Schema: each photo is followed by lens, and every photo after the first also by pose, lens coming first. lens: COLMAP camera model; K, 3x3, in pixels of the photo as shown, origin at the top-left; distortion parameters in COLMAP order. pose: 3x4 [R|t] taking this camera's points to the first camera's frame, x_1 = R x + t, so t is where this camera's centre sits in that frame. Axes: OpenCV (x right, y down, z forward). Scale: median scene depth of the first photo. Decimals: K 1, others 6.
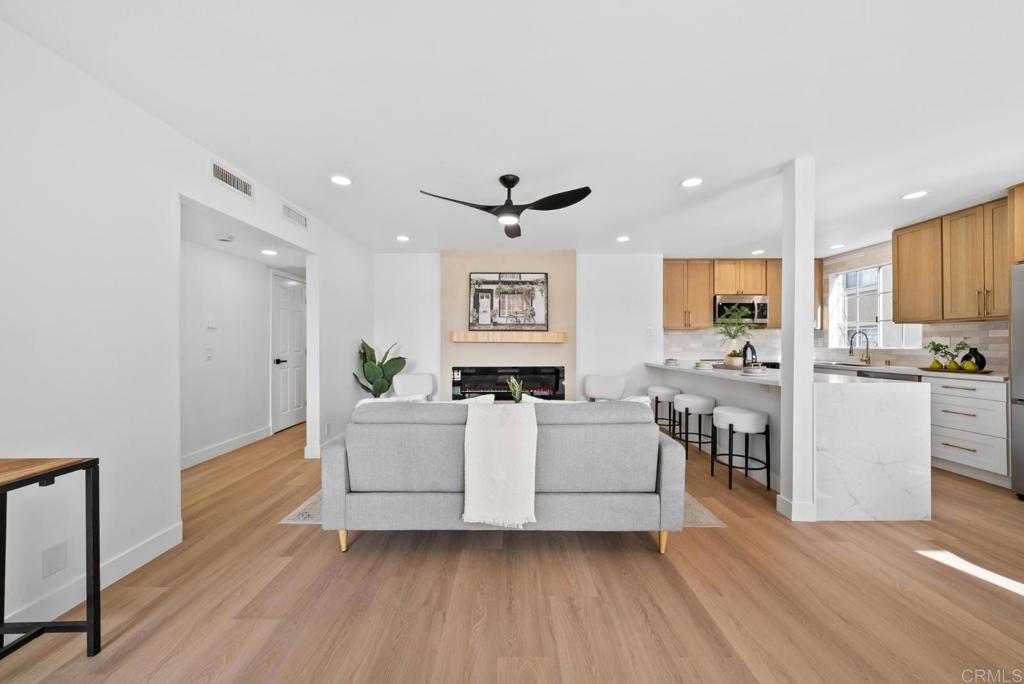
lens RADIAL K [[353.0, 0, 509.6], [0, 353.0, 340.5], [0, 0, 1]] dist [-0.005123, -0.000159]
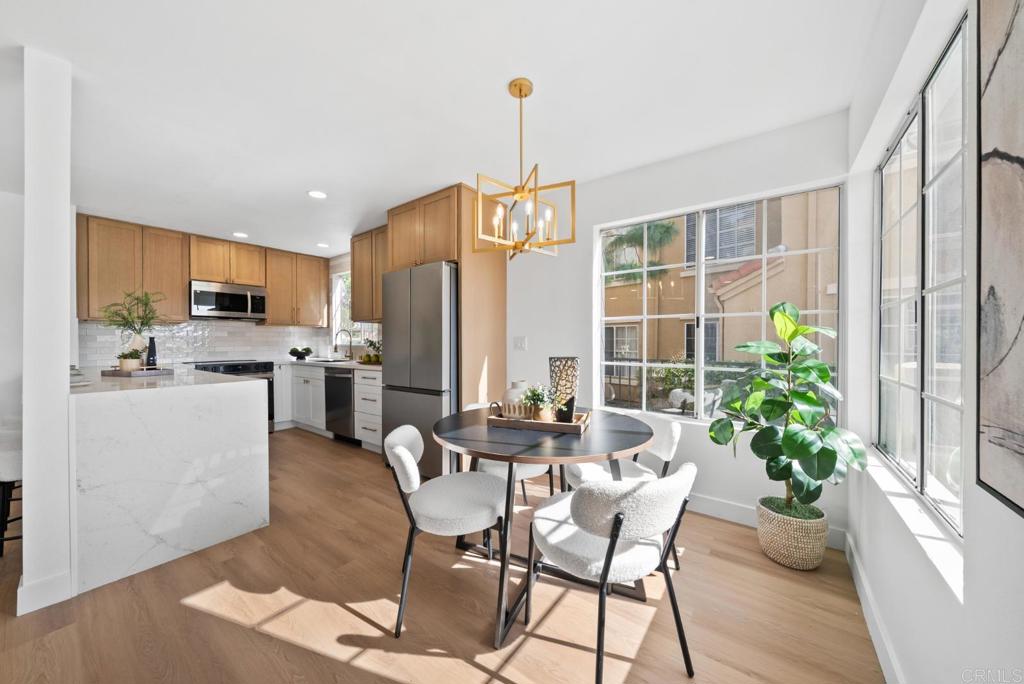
lens RADIAL K [[353.0, 0, 509.4], [0, 353.0, 343.0], [0, 0, 1]] dist [-0.005123, -0.000159]
pose [[0.591889, -0.006686, 0.805991, 0.412714], [0.002357, 0.999976, 0.006564, 0.009676], [-0.806016, -0.001986, 0.591891, -0.041470]]
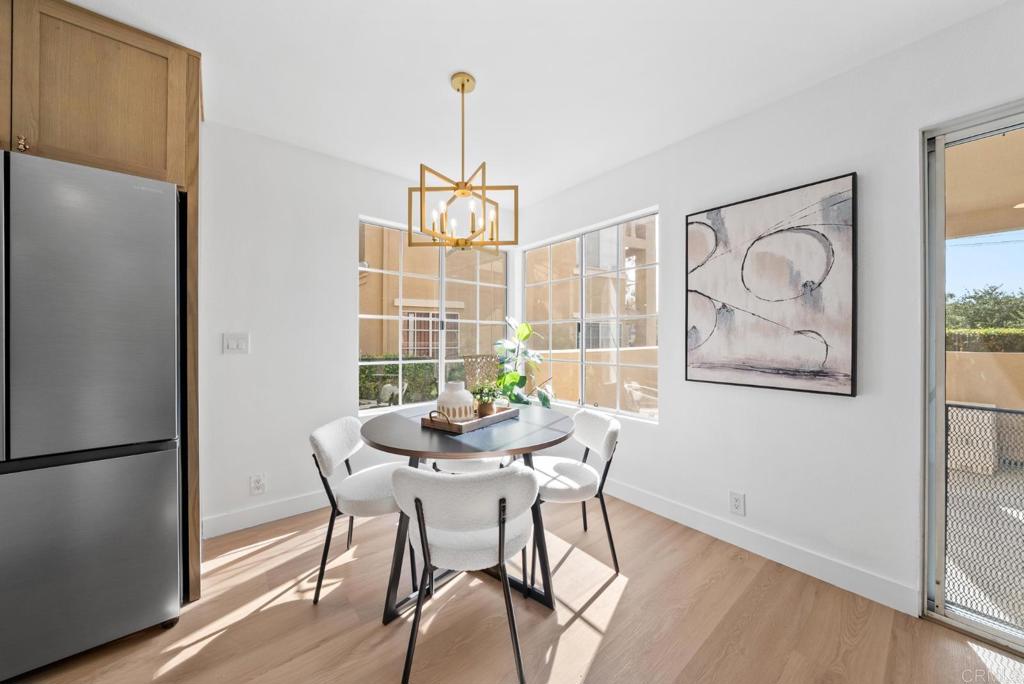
lens RADIAL K [[353.0, 0, 508.4], [0, 353.0, 338.7], [0, 0, 1]] dist [-0.005123, -0.000159]
pose [[-0.643337, 0.003293, 0.765576, 0.410878], [0.001455, 0.999994, -0.003079, 0.009442], [-0.765582, -0.000867, -0.643338, 0.375202]]
